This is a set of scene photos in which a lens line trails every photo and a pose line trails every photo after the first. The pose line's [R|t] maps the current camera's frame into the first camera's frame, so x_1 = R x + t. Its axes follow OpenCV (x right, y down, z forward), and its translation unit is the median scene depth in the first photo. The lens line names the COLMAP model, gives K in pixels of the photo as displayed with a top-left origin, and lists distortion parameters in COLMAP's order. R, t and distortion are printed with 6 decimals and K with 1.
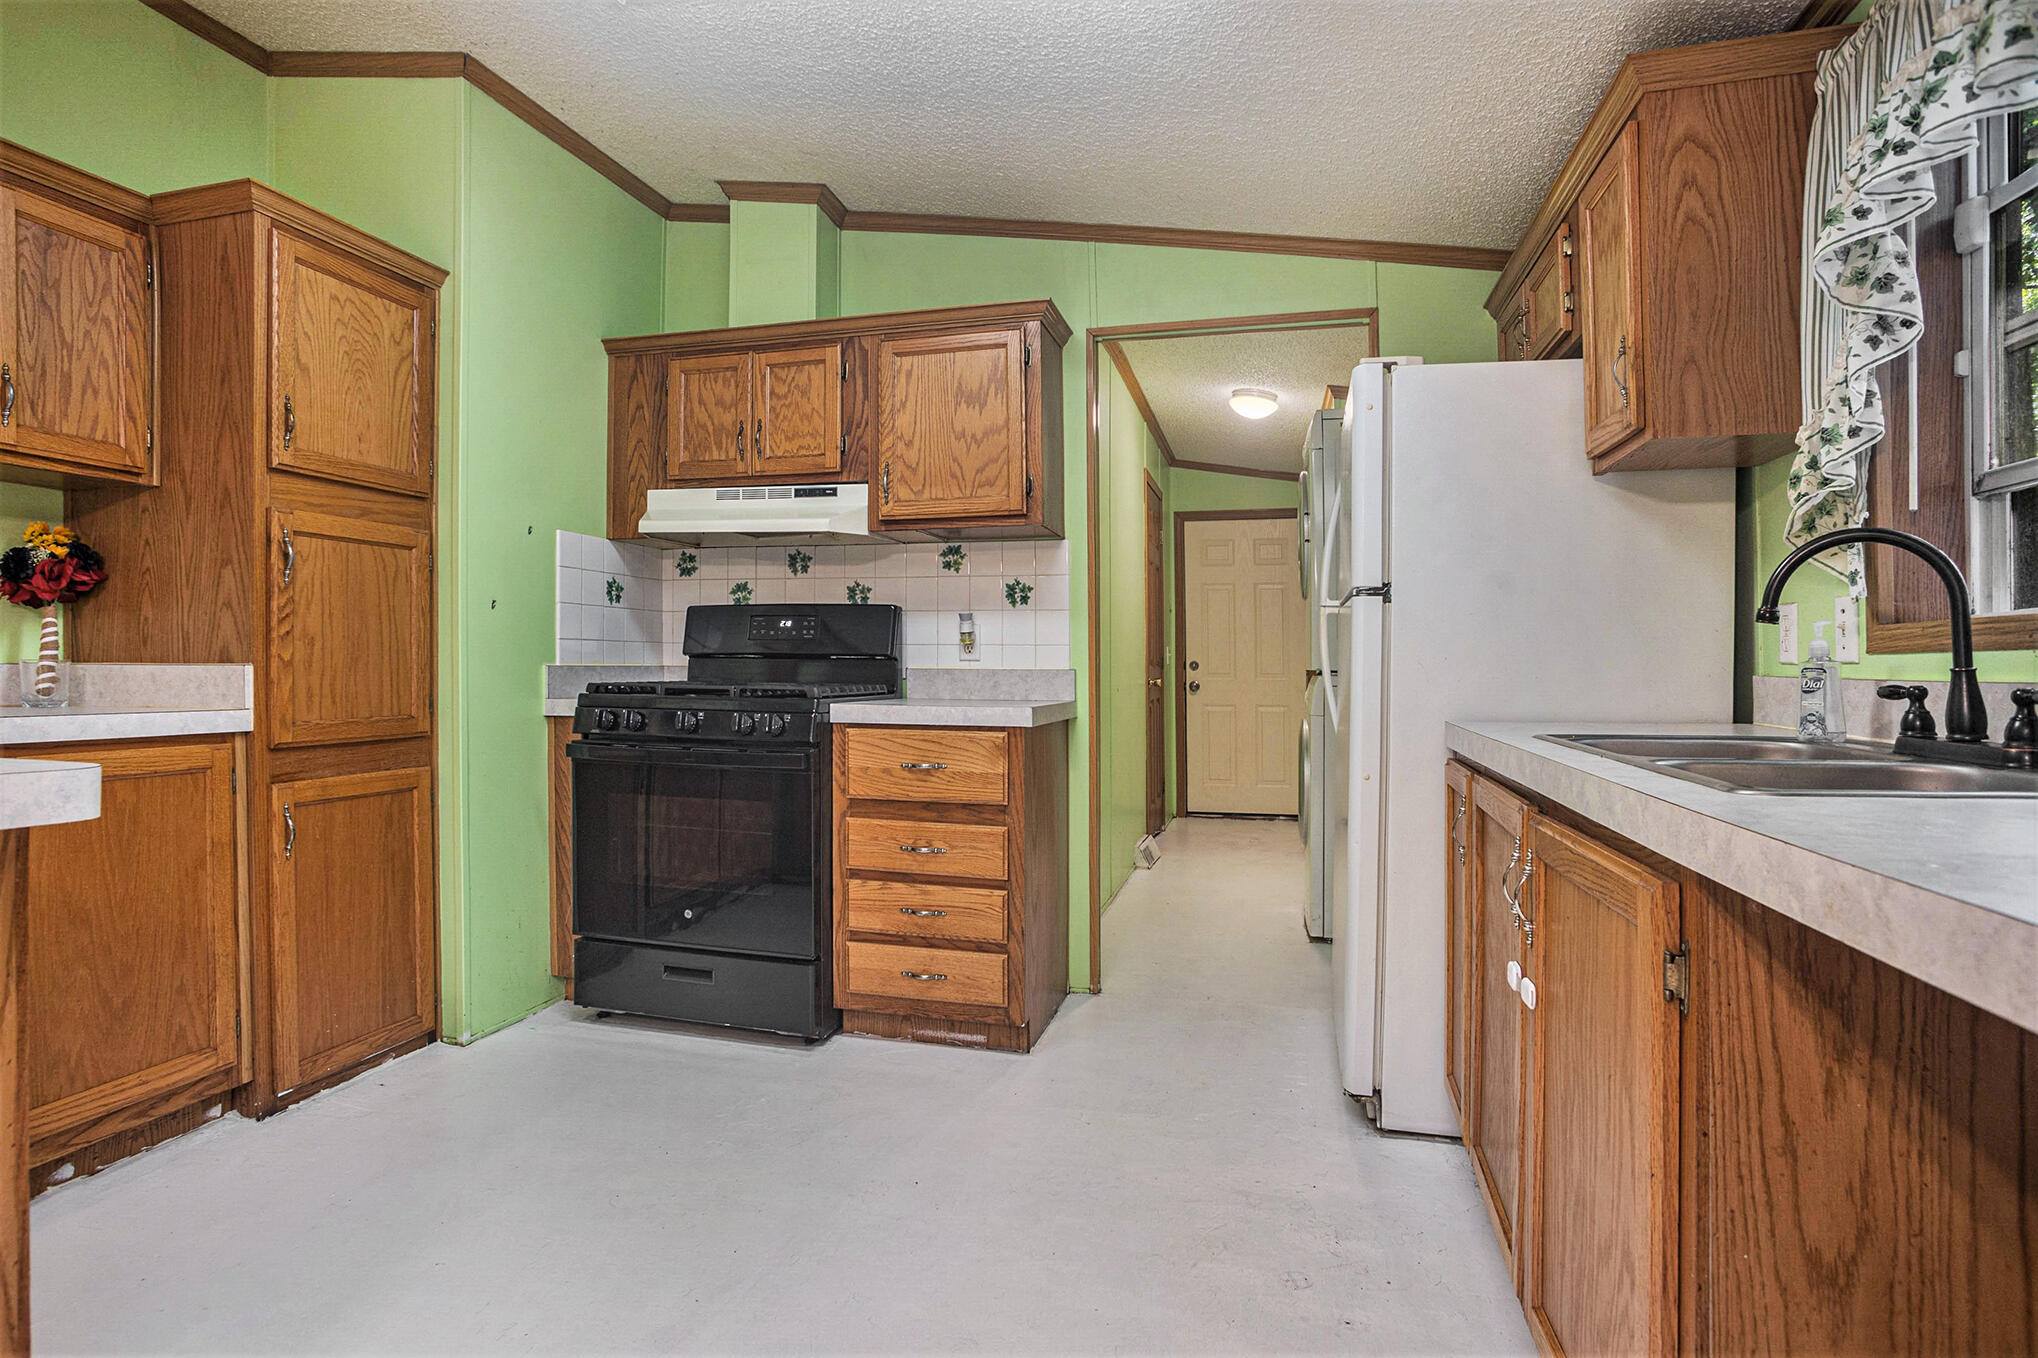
lens RADIAL K [[1053.8, 0, 1008.4], [0, 1053.8, 635.8], [0, 0, 1]] dist [-0.033427, 0.003022]
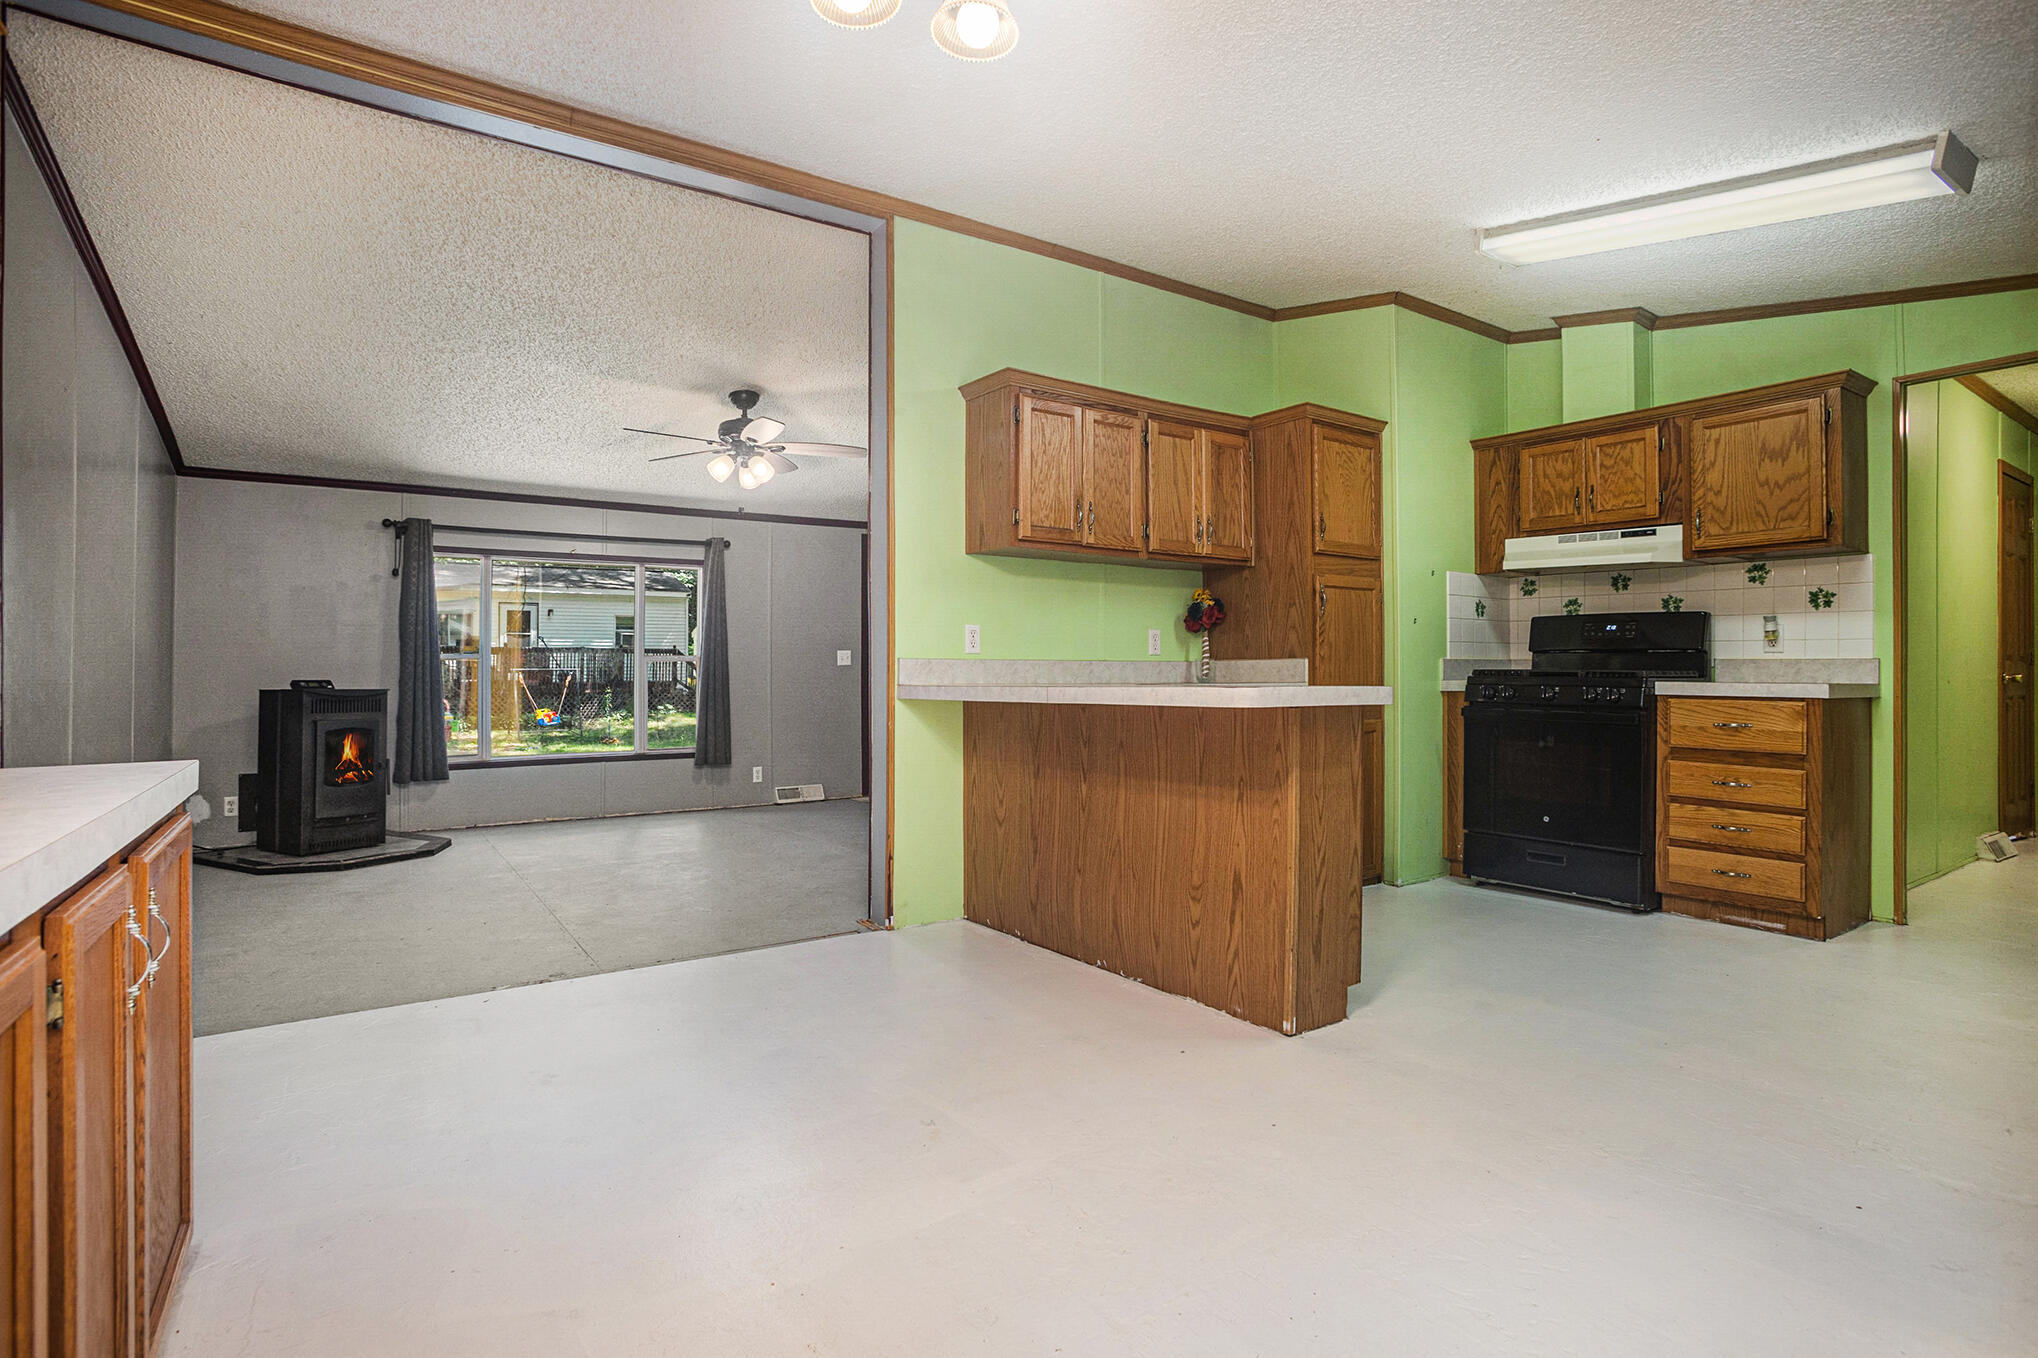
lens RADIAL K [[1031.2, 0, 994.1], [0, 1031.2, 682.2], [0, 0, 1]] dist [-0.042282, 0.017708]
pose [[0.766231, 0.004281, -0.642551, 0.030633], [0.021241, 0.999263, 0.031988, -0.000120], [0.642214, -0.038159, 0.765575, -0.616328]]
